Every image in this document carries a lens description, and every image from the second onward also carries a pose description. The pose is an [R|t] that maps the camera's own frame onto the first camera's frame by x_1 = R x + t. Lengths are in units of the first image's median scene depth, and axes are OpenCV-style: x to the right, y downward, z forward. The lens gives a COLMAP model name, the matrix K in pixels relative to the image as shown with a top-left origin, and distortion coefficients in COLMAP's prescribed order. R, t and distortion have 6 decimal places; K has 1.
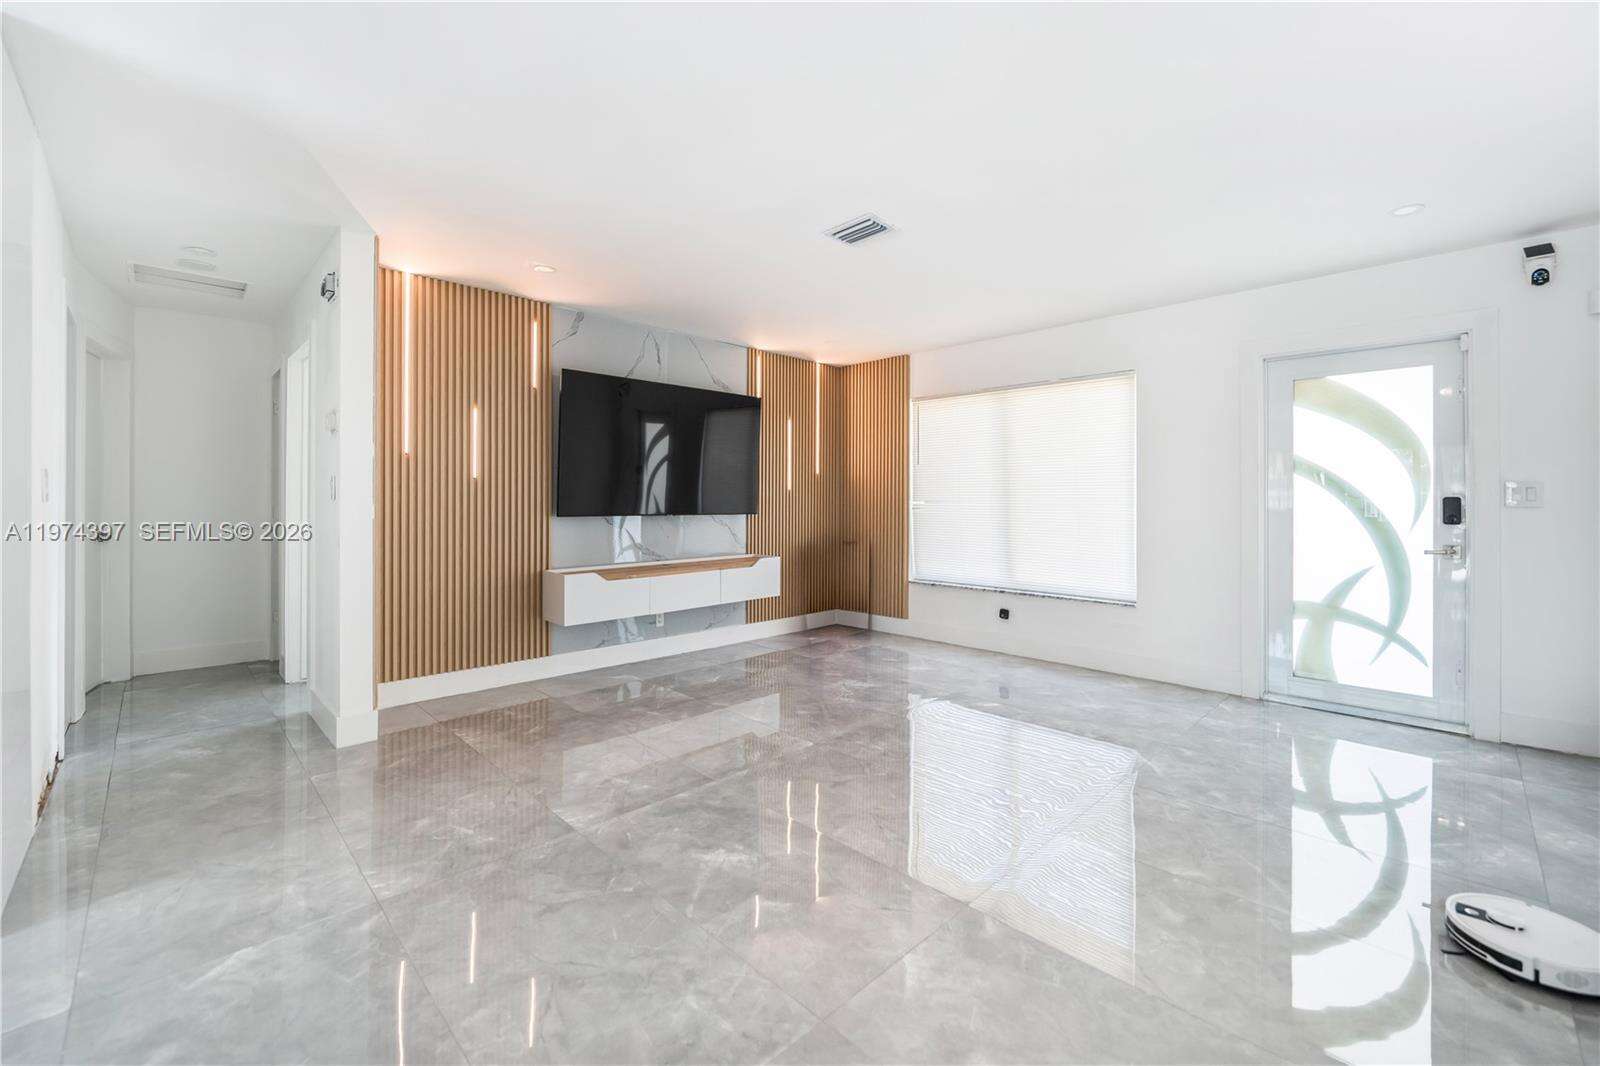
lens RADIAL K [[638.9, 0, 806.8], [0, 638.9, 519.4], [0, 0, 1]] dist [-0.008355, -0.000301]
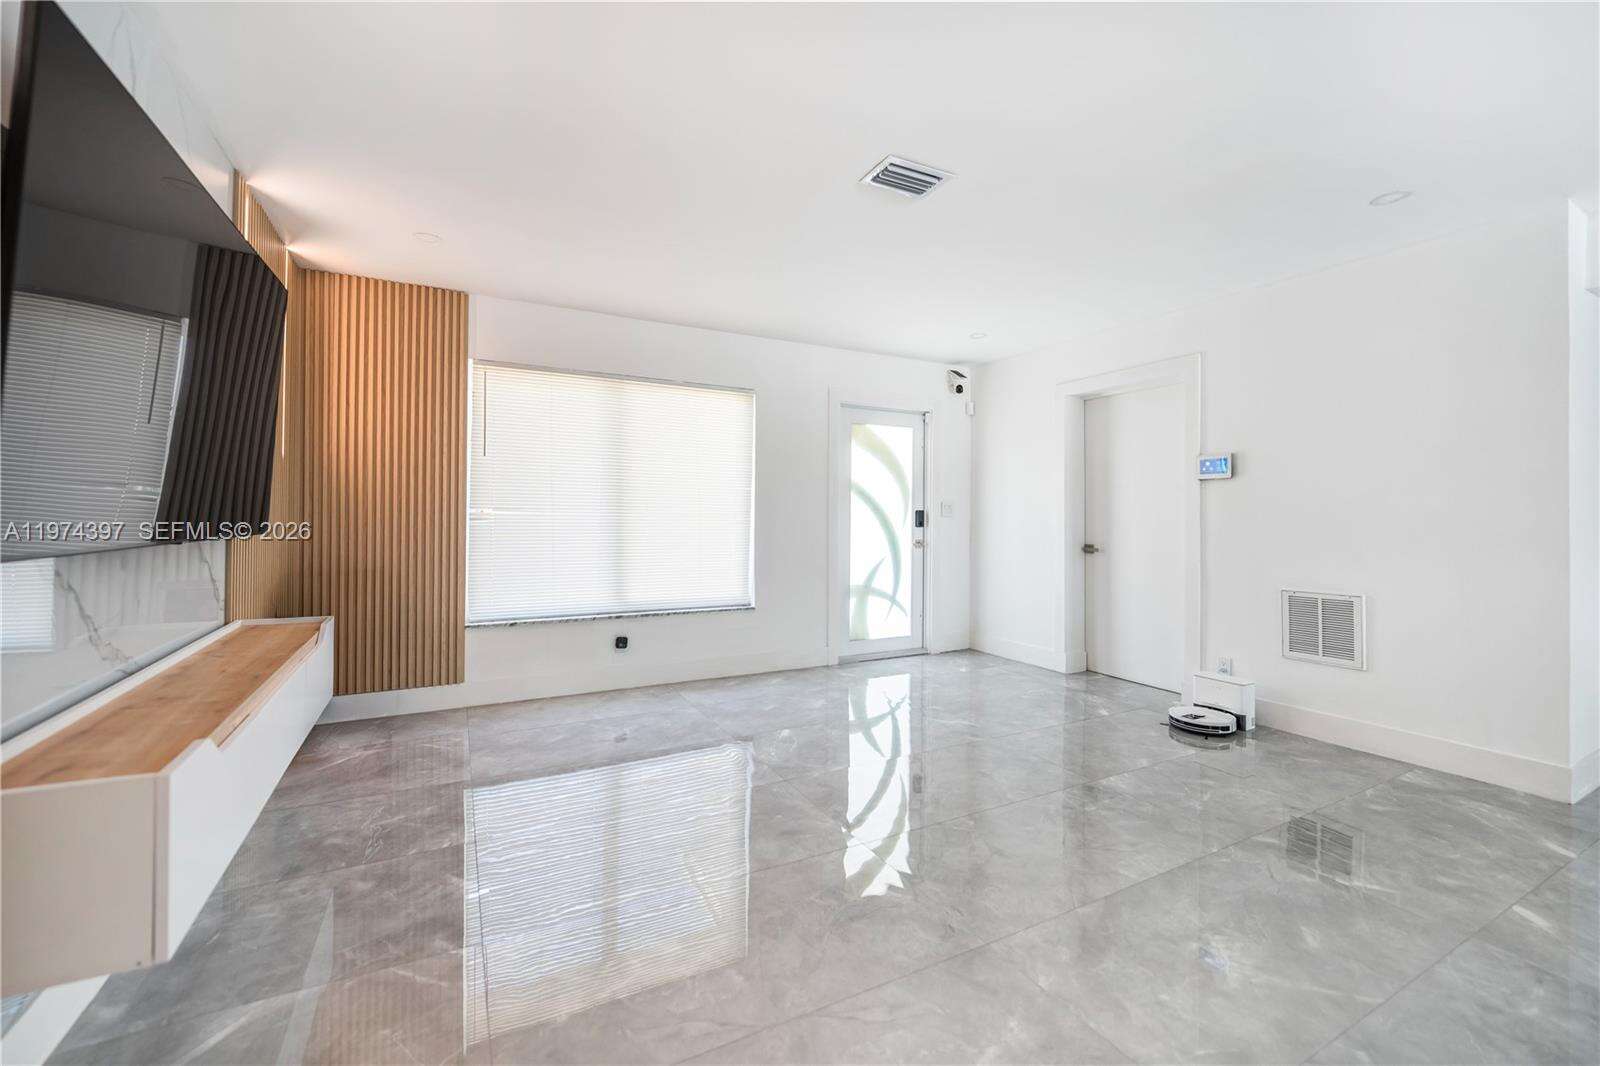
lens RADIAL K [[638.9, 0, 795.9], [0, 638.9, 531.5], [0, 0, 1]] dist [-0.008355, -0.000301]
pose [[0.316980, -0.027694, 0.948028, -0.577472], [0.016760, 0.999581, 0.023596, -0.022574], [-0.948284, 0.008410, 0.317311, 0.693214]]
